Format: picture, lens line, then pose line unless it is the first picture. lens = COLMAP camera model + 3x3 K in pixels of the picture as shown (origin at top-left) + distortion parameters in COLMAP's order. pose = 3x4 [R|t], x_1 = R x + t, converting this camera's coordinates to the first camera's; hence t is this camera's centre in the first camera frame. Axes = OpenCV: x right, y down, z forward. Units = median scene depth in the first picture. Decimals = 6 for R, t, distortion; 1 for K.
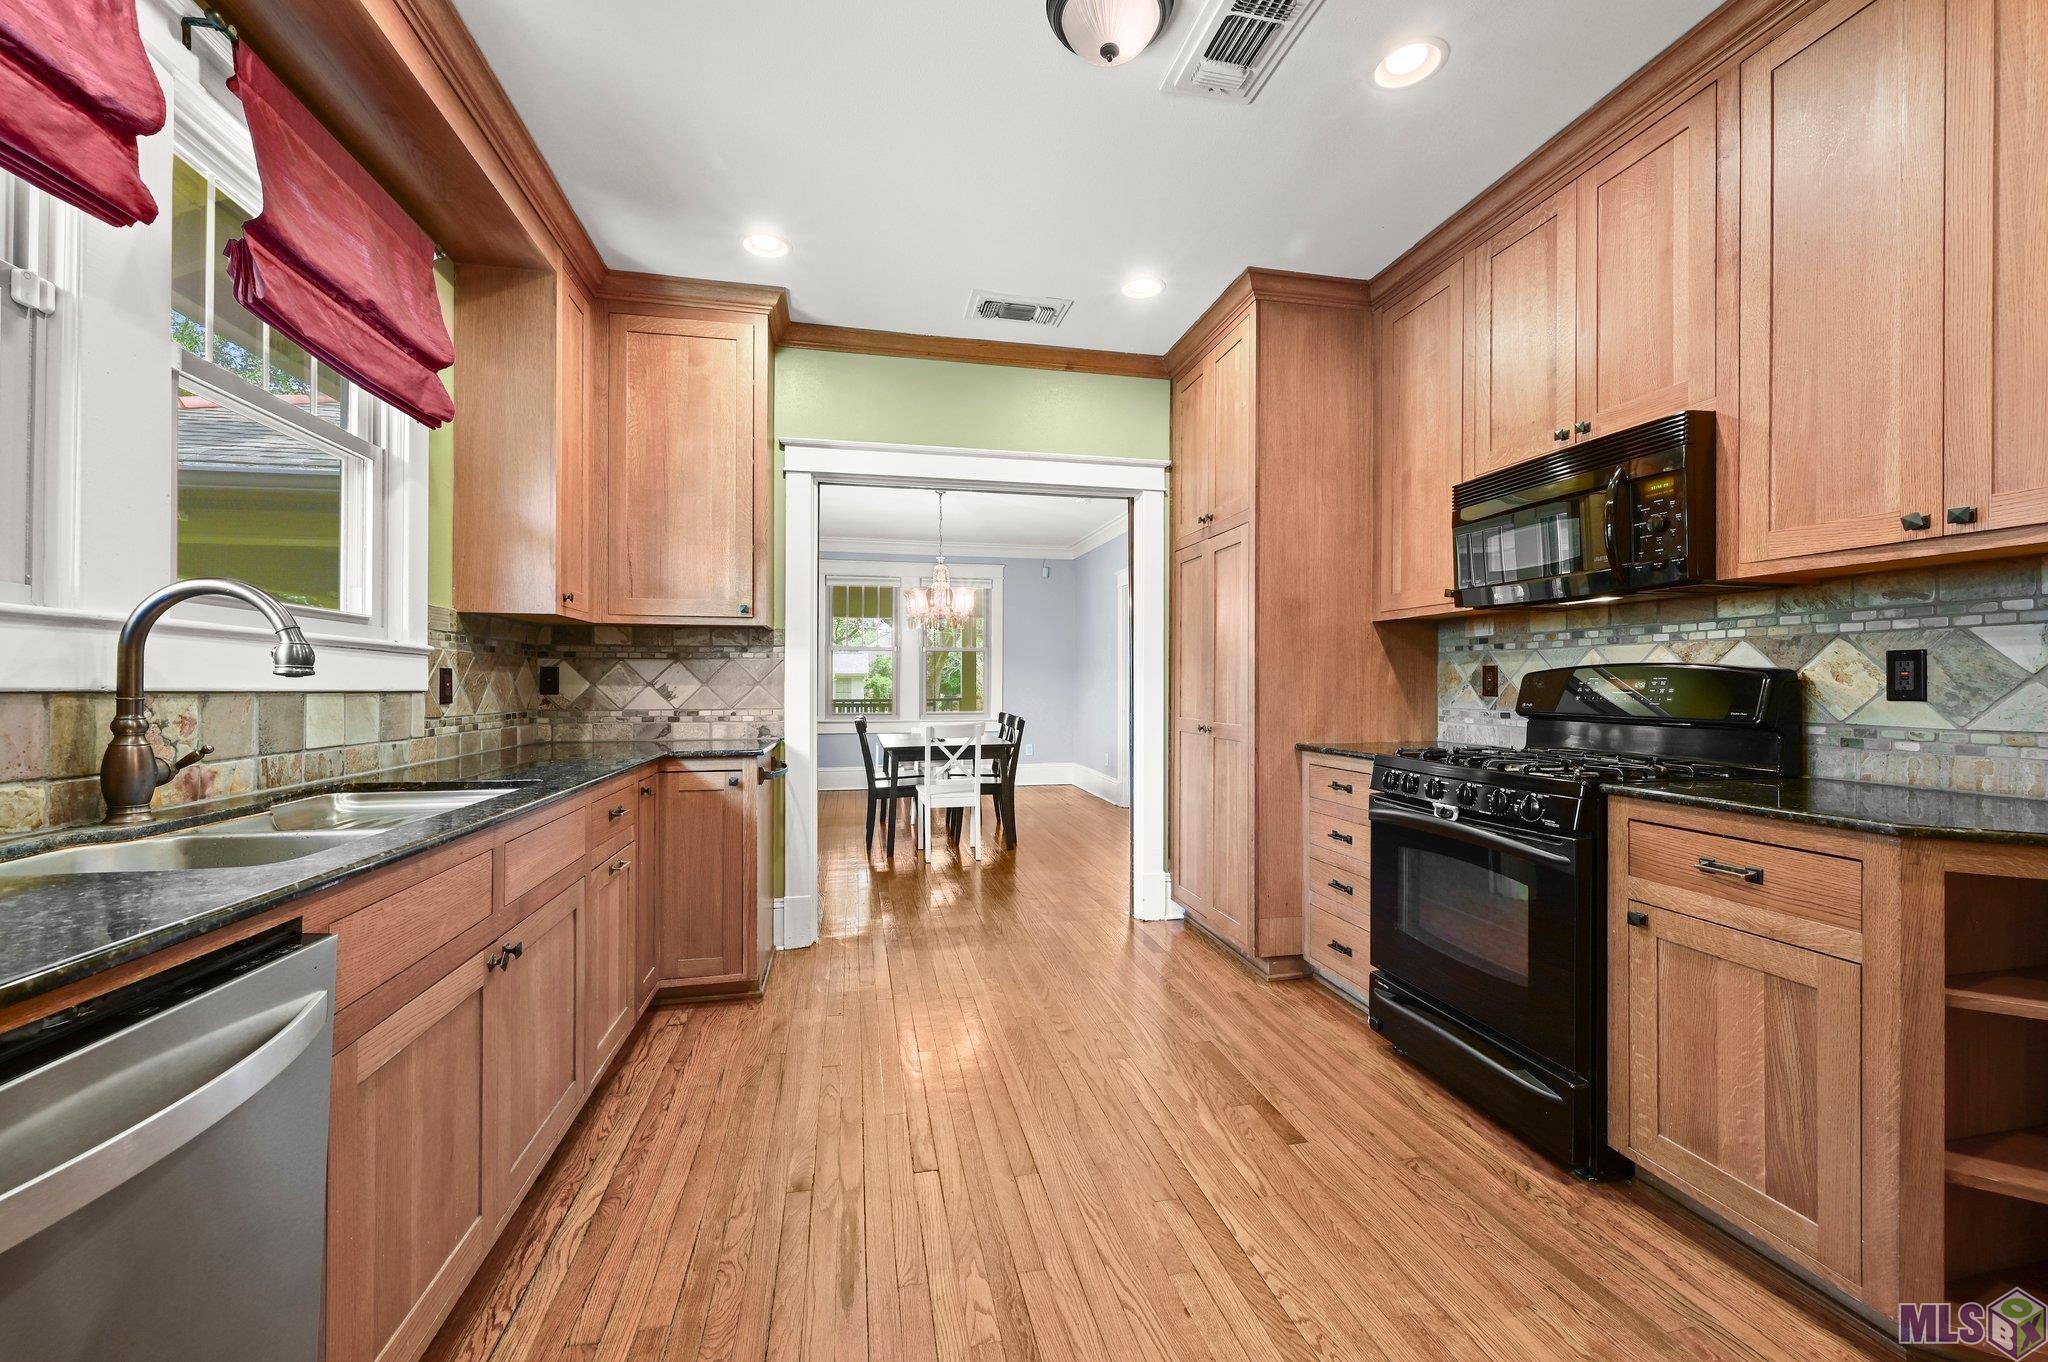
lens RADIAL K [[795.6, 0, 1024.0], [0, 795.6, 681.0], [0, 0, 1]] dist [0.000054, -0.000030]
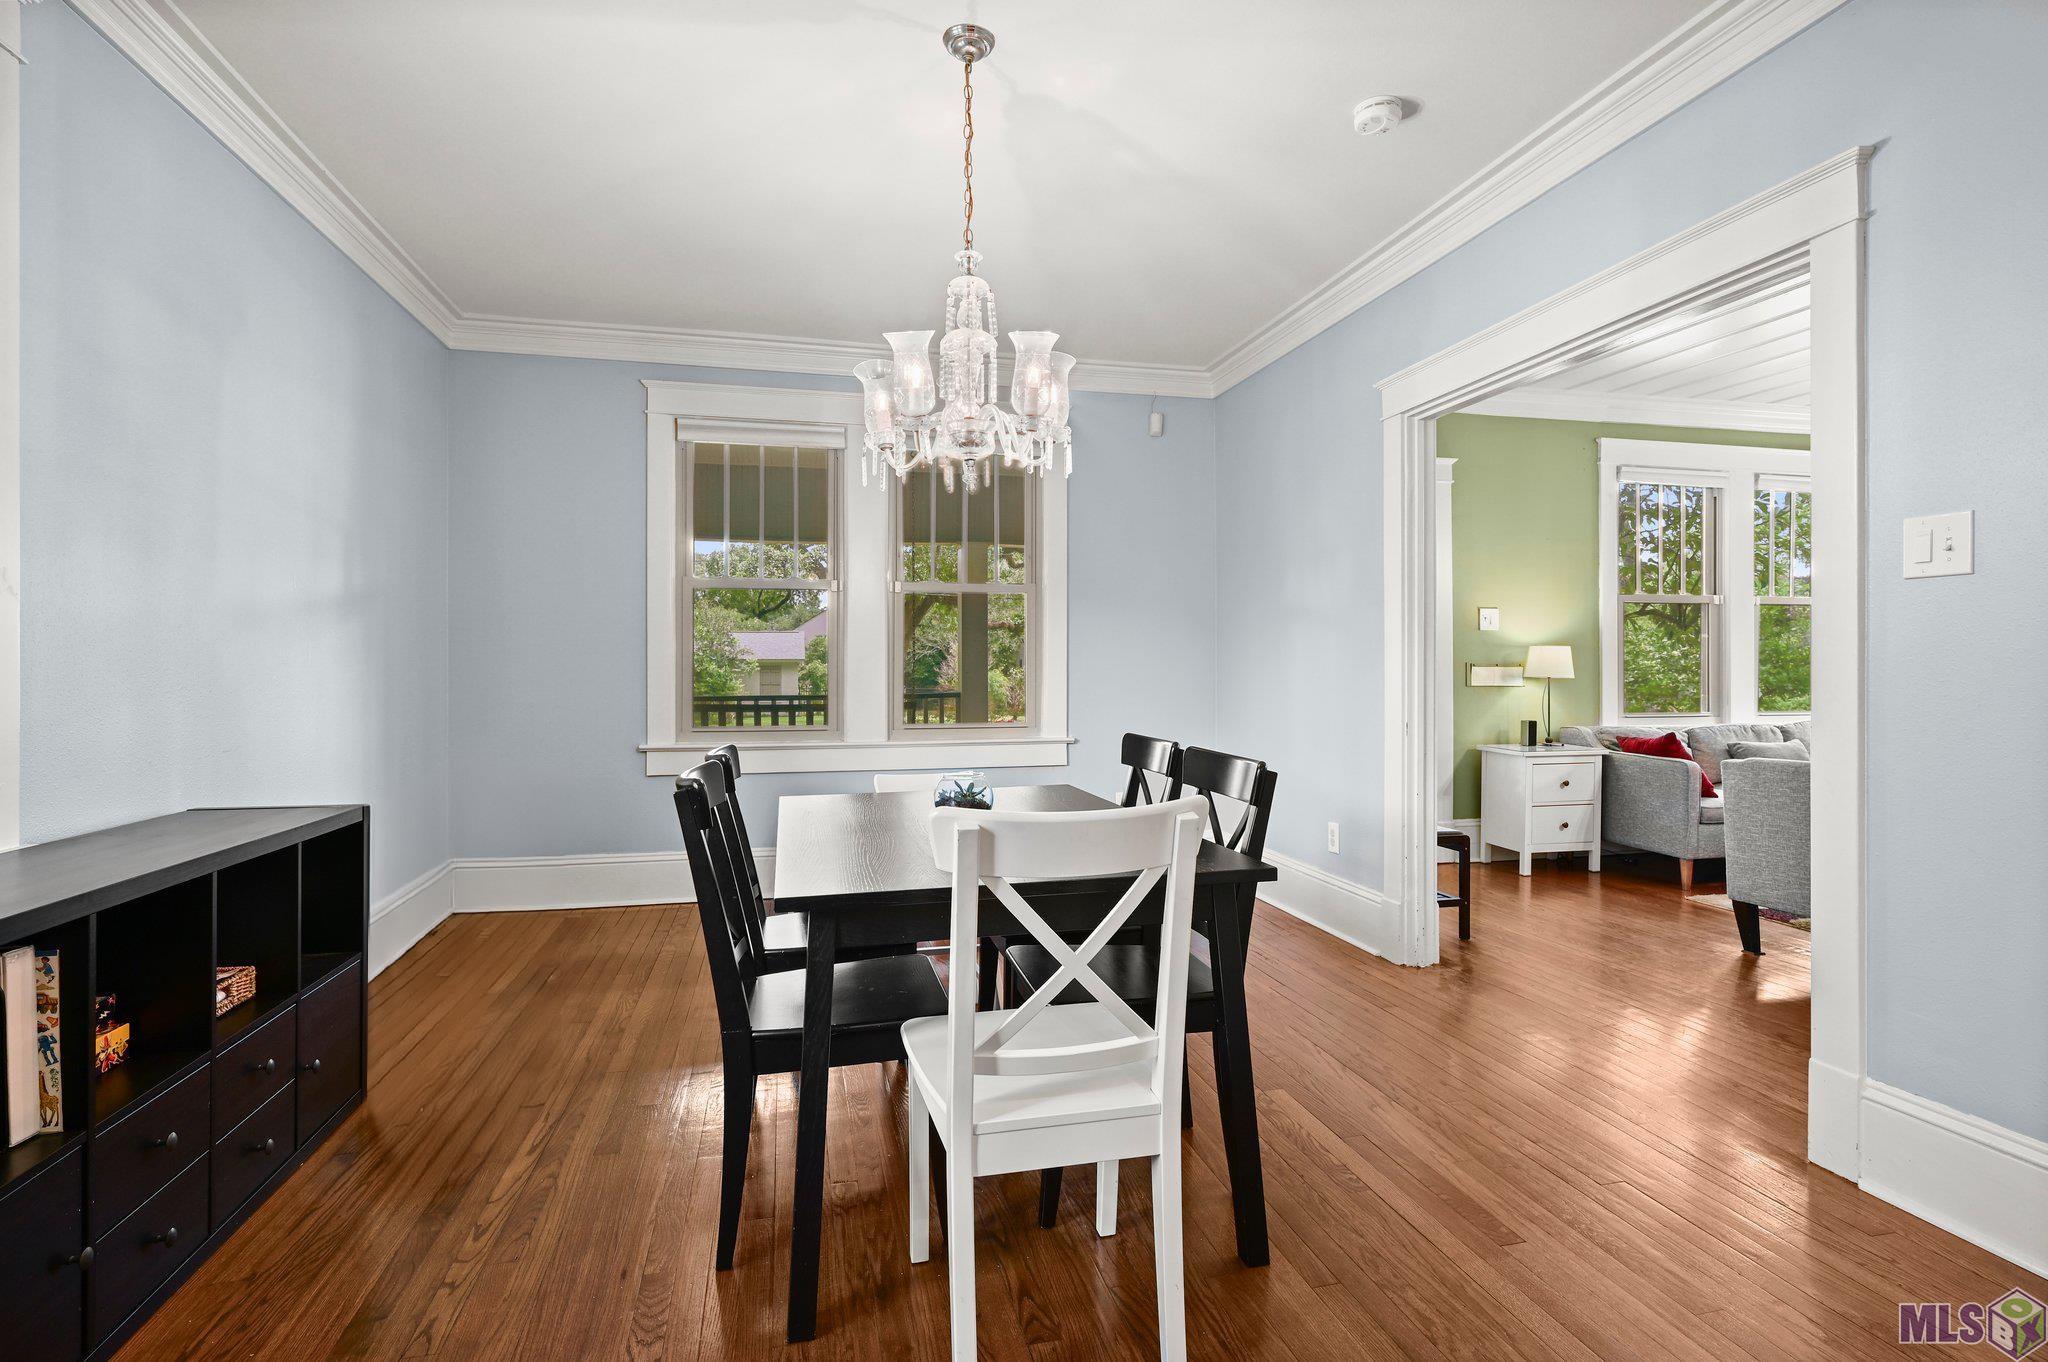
lens RADIAL K [[1015.8, 0, 1024.0], [0, 1015.8, 681.0], [0, 0, 1]] dist [-0.000736, -0.000072]
pose [[0.999864, 0.000438, 0.016484, -0.062233], [-0.000593, 0.999956, 0.009411, 0.009254], [-0.016479, -0.009419, 0.999820, 0.418989]]
